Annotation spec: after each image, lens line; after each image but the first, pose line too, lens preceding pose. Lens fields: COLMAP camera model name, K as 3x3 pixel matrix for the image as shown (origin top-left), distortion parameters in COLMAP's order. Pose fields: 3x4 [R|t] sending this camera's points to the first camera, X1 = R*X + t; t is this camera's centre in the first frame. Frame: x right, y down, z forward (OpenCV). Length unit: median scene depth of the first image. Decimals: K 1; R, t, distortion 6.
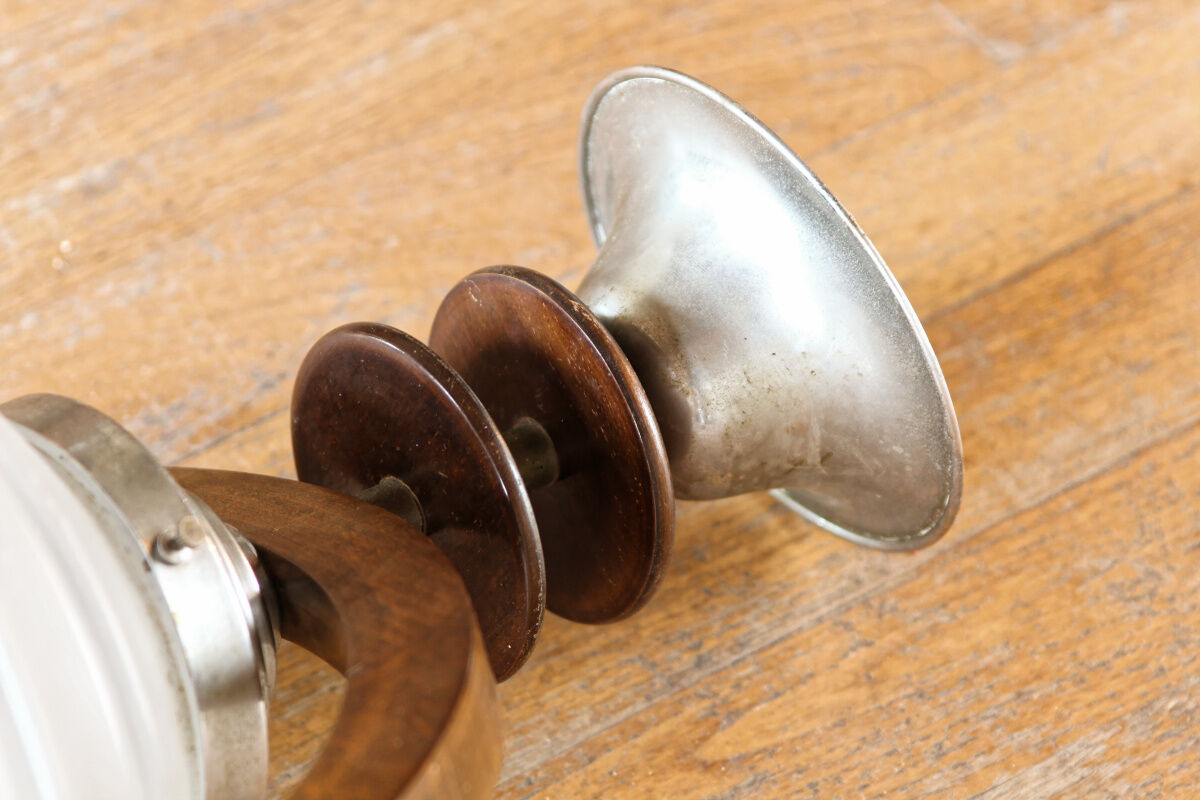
lens RADIAL K [[4051.0, 0, 600.0], [0, 4051.0, 400.0], [0, 0, 1]] dist [-0.027264, -1.113992]
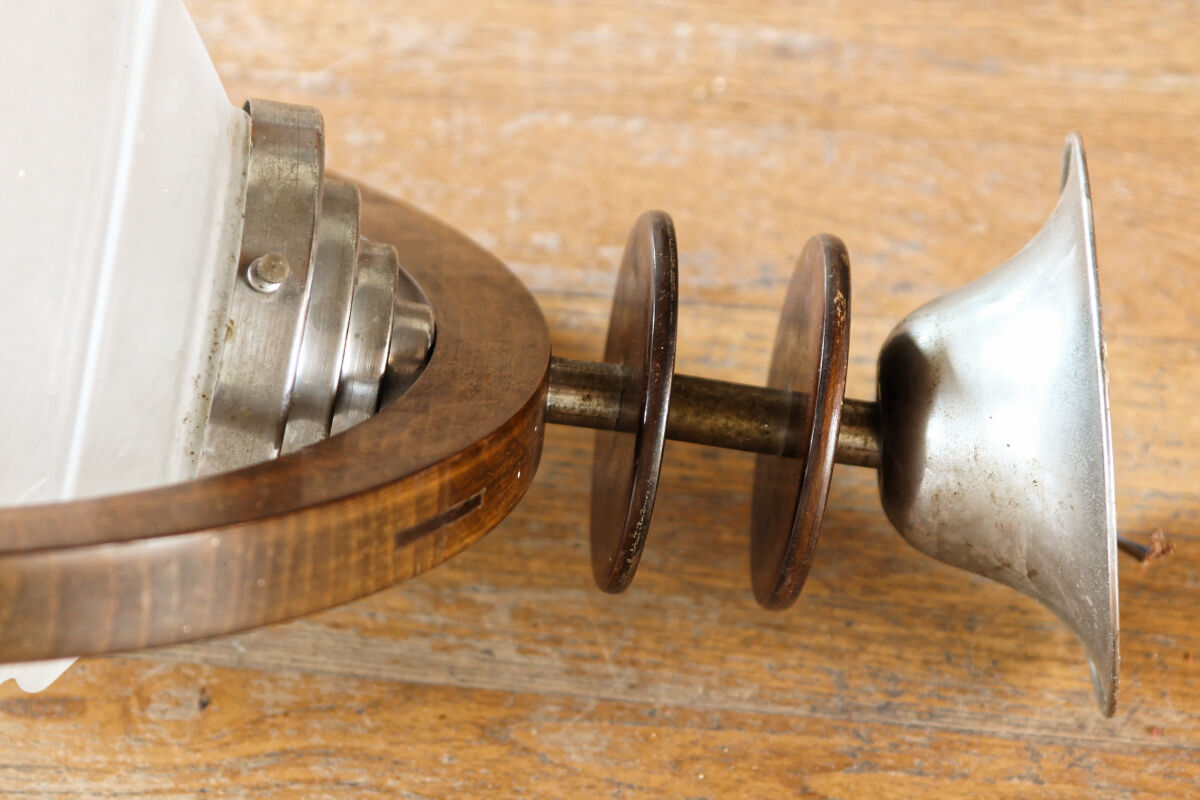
lens RADIAL K [[4051.0, 0, 600.0], [0, 4051.0, 400.0], [0, 0, 1]] dist [-0.027264, -1.113992]
pose [[0.787258, 0.482363, -0.384125, 0.309426], [-0.478904, 0.870709, 0.111881, -0.076597], [0.388428, 0.095880, 0.916477, 0.065335]]
